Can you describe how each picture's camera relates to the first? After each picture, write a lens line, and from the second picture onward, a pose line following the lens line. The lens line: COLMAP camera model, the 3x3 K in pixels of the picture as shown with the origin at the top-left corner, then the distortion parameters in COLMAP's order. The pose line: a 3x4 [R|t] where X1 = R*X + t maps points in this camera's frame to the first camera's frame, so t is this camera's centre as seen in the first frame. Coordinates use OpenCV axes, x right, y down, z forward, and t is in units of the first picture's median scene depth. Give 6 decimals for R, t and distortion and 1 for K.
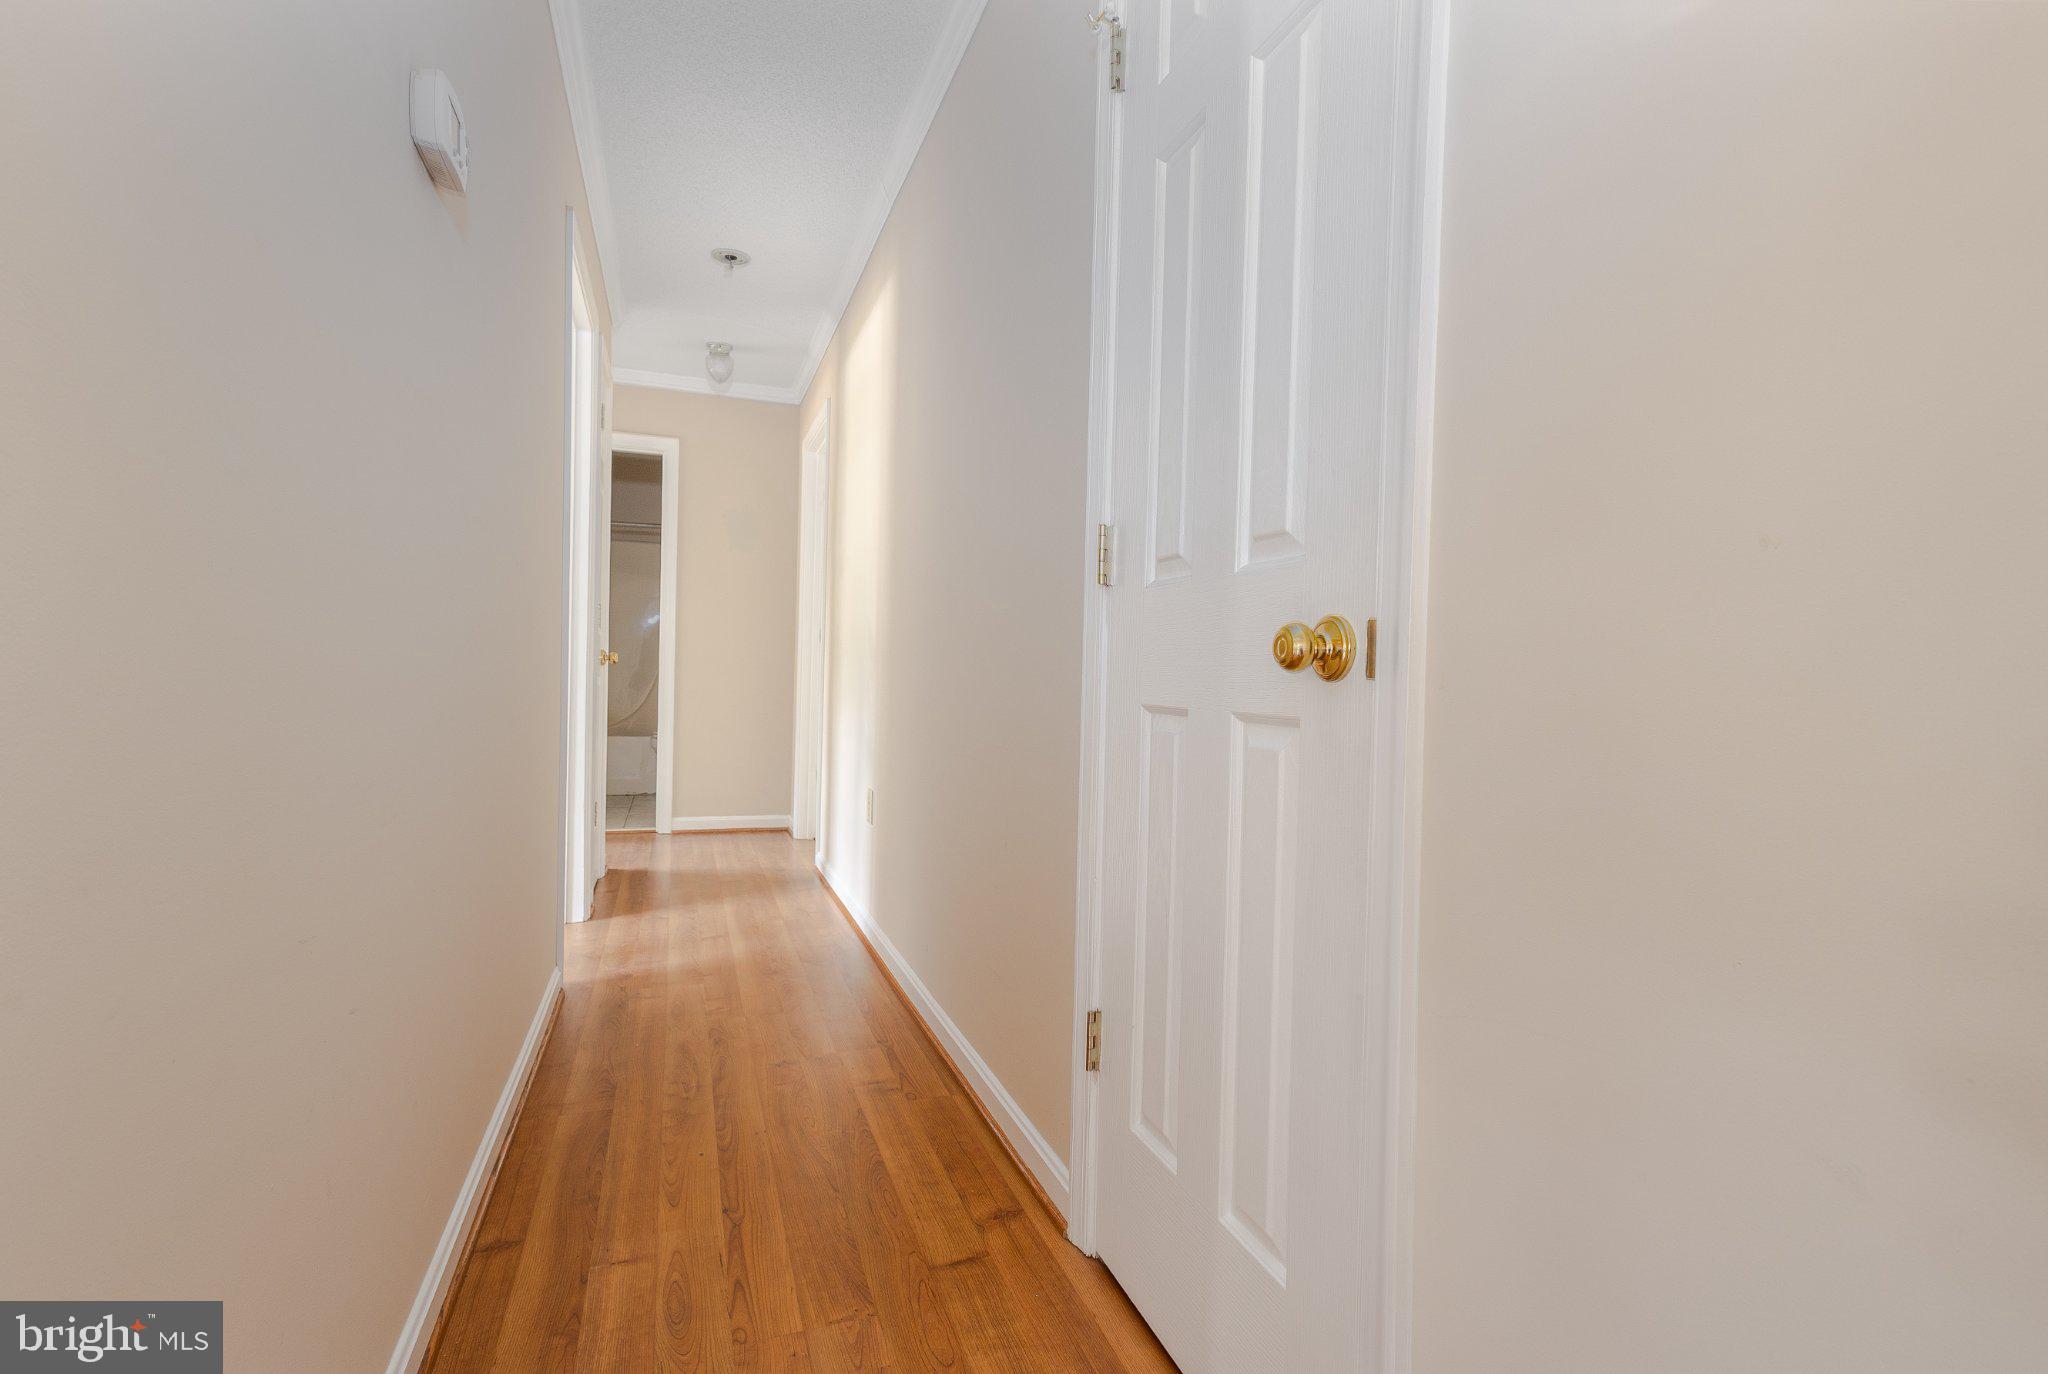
lens RADIAL K [[938.2, 0, 1024.0], [0, 938.2, 687.0], [0, 0, 1]] dist [0.002392, 0.000037]
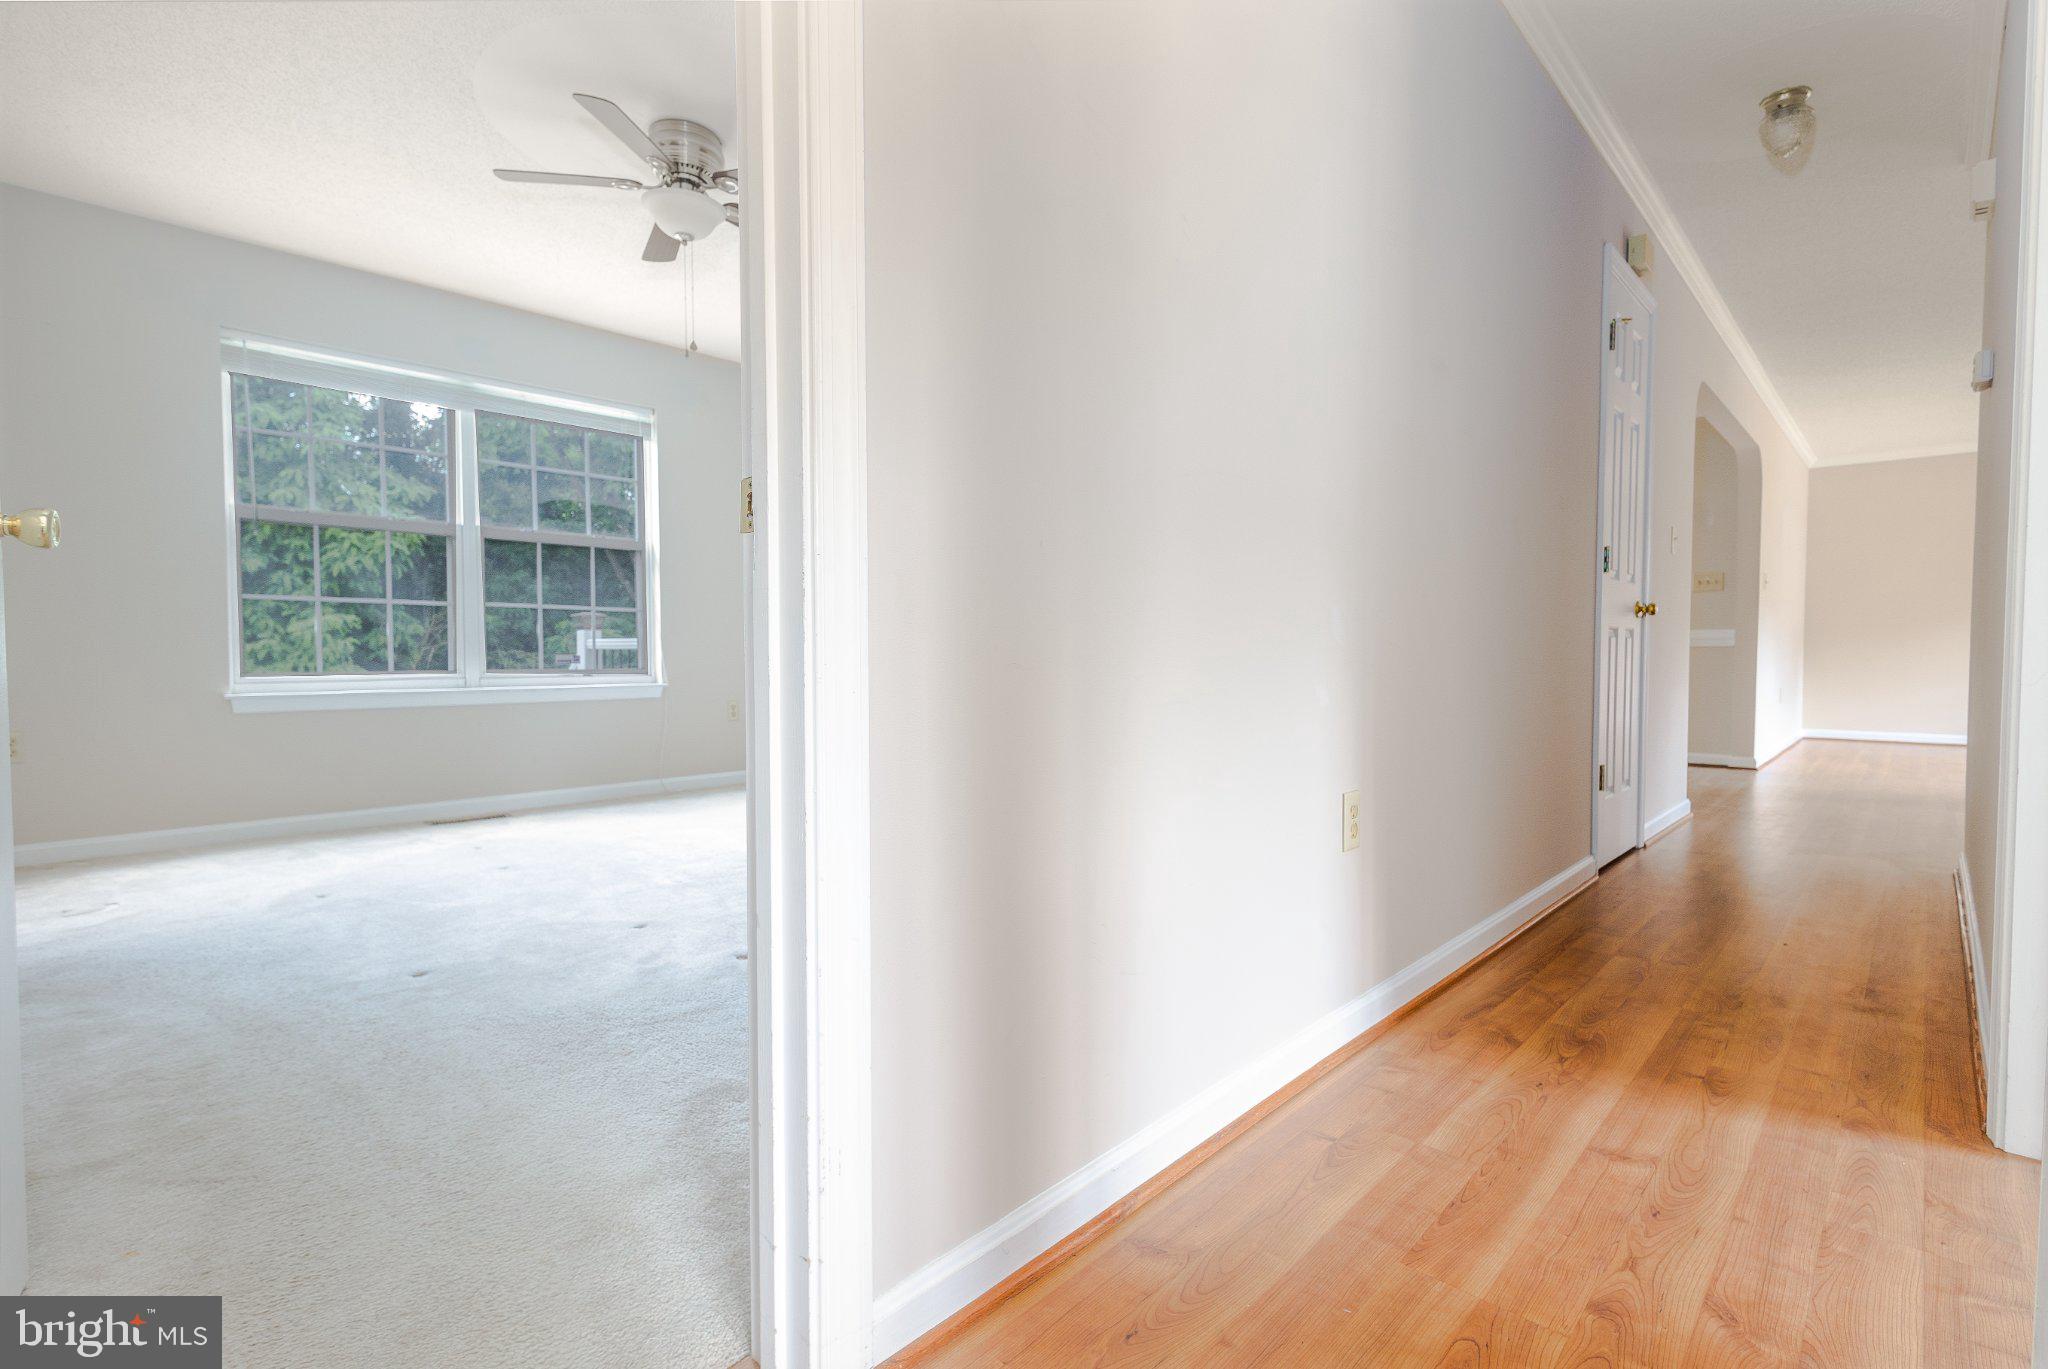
lens RADIAL K [[963.7, 0, 1026.7], [0, 963.7, 683.7], [0, 0, 1]] dist [0.028655, -0.000667]
pose [[-0.454630, -0.049238, 0.889318, -0.600604], [-0.000764, 0.998492, 0.054891, 0.005194], [-0.890680, 0.024275, -0.453982, 1.439949]]
